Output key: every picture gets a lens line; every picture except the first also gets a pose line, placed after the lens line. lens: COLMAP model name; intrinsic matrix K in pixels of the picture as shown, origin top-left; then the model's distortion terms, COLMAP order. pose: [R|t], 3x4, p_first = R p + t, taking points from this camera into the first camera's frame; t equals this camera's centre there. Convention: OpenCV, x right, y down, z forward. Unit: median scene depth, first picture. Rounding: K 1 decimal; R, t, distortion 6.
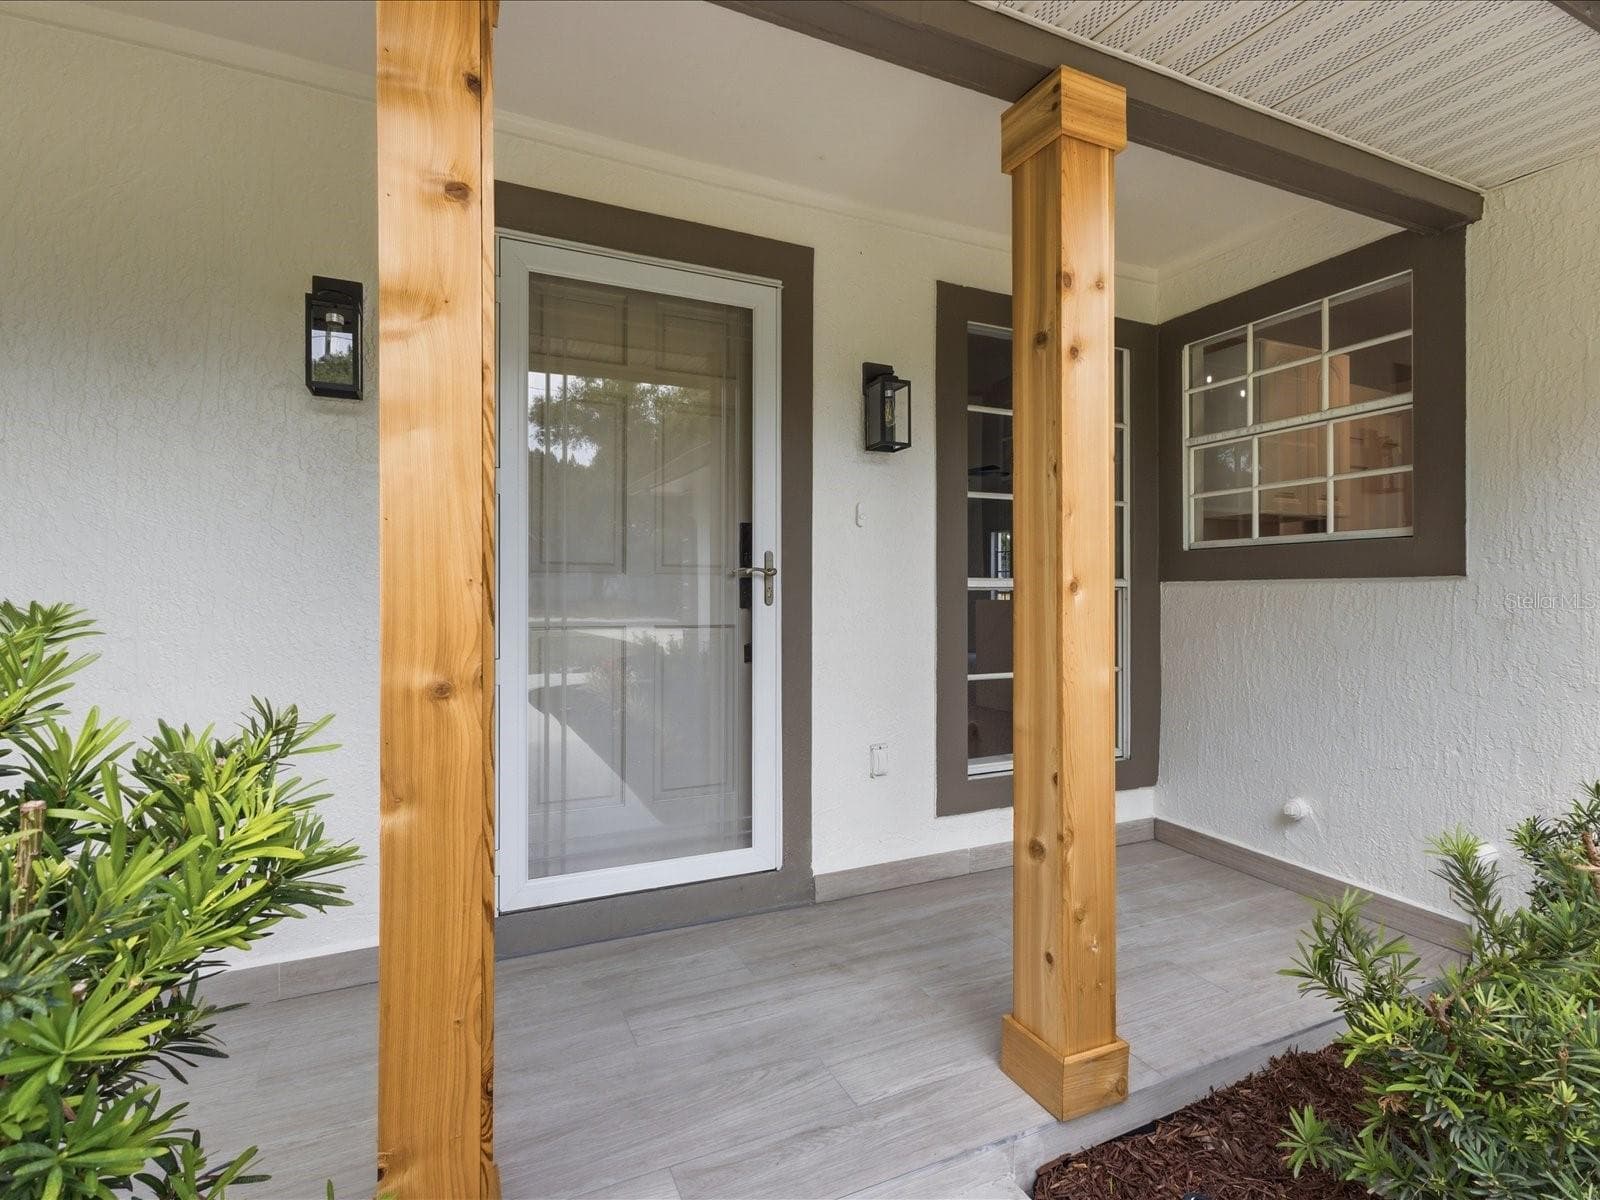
lens RADIAL K [[790.6, 0, 800.0], [0, 790.6, 600.0], [0, 0, 1]] dist [0.000395, 0.010367]
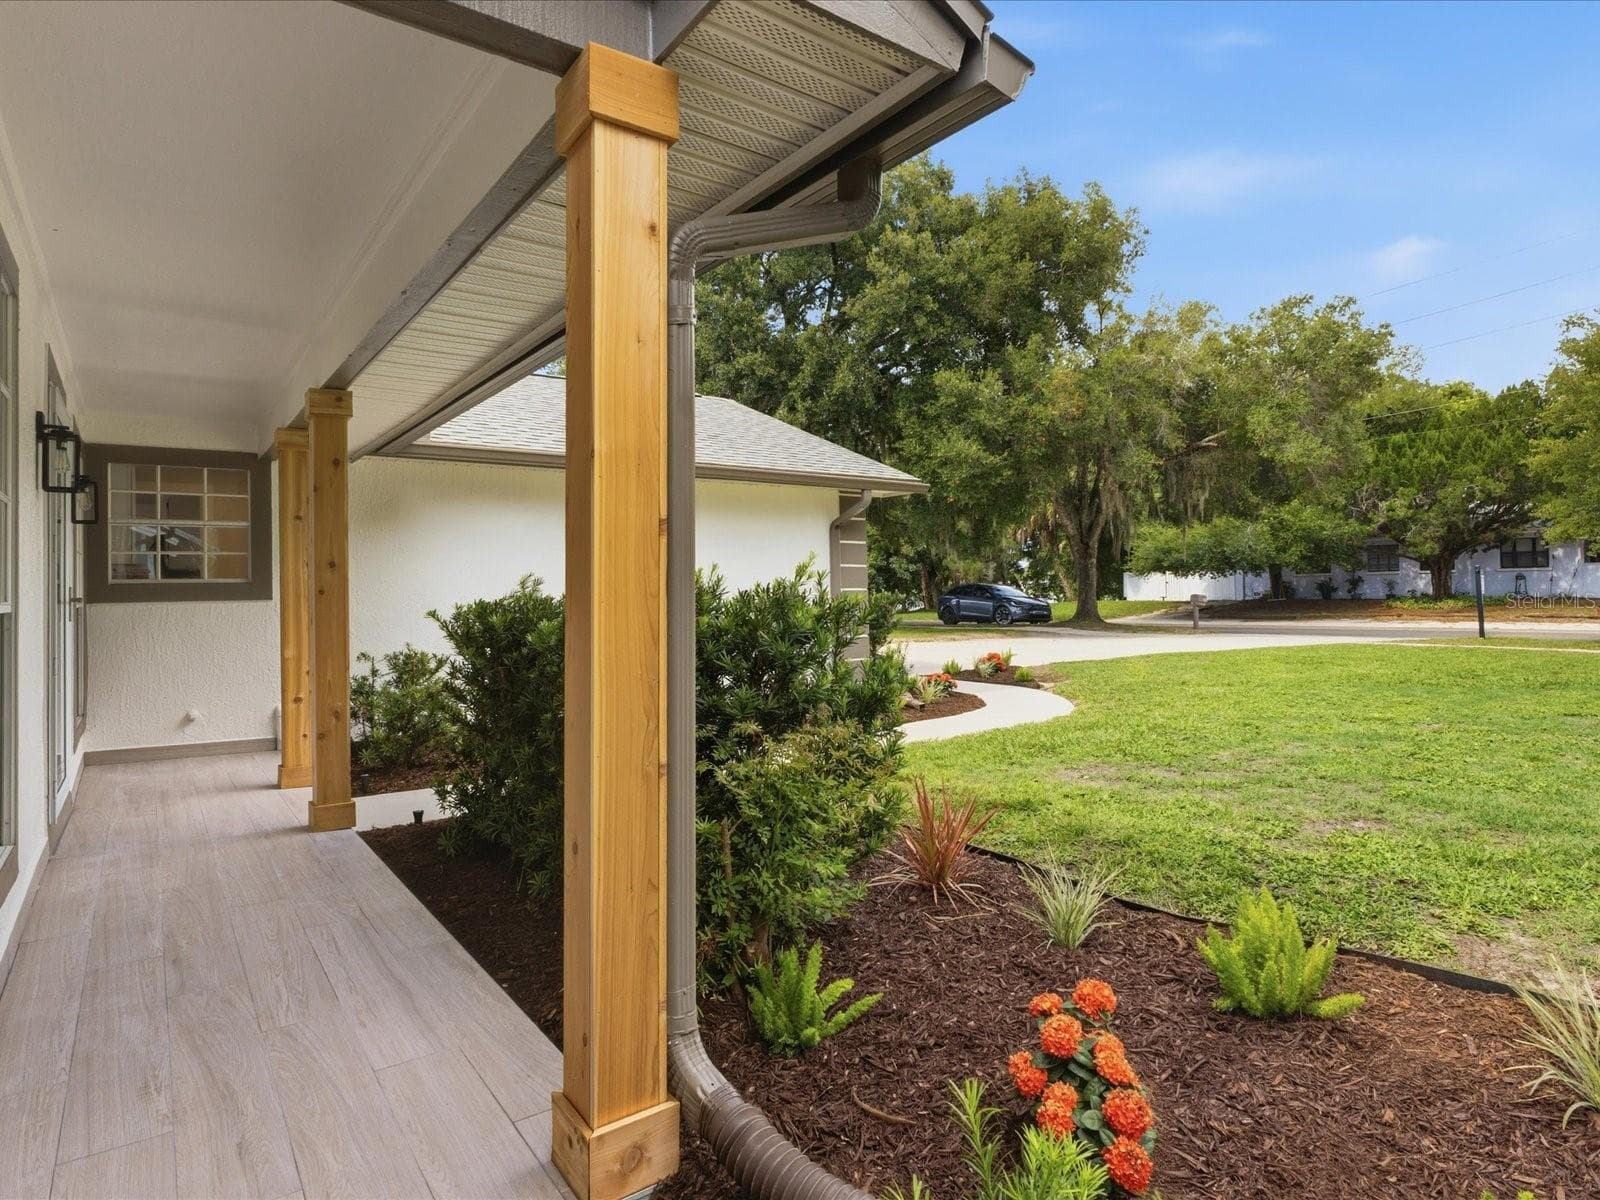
lens RADIAL K [[790.6, 0, 800.0], [0, 790.6, 600.0], [0, 0, 1]] dist [0.000395, 0.010367]
pose [[-0.250838, 0.002707, 0.968025, -1.818020], [0.014344, 0.999897, 0.000920, -0.007341], [-0.967923, 0.014116, -0.250850, -0.005920]]
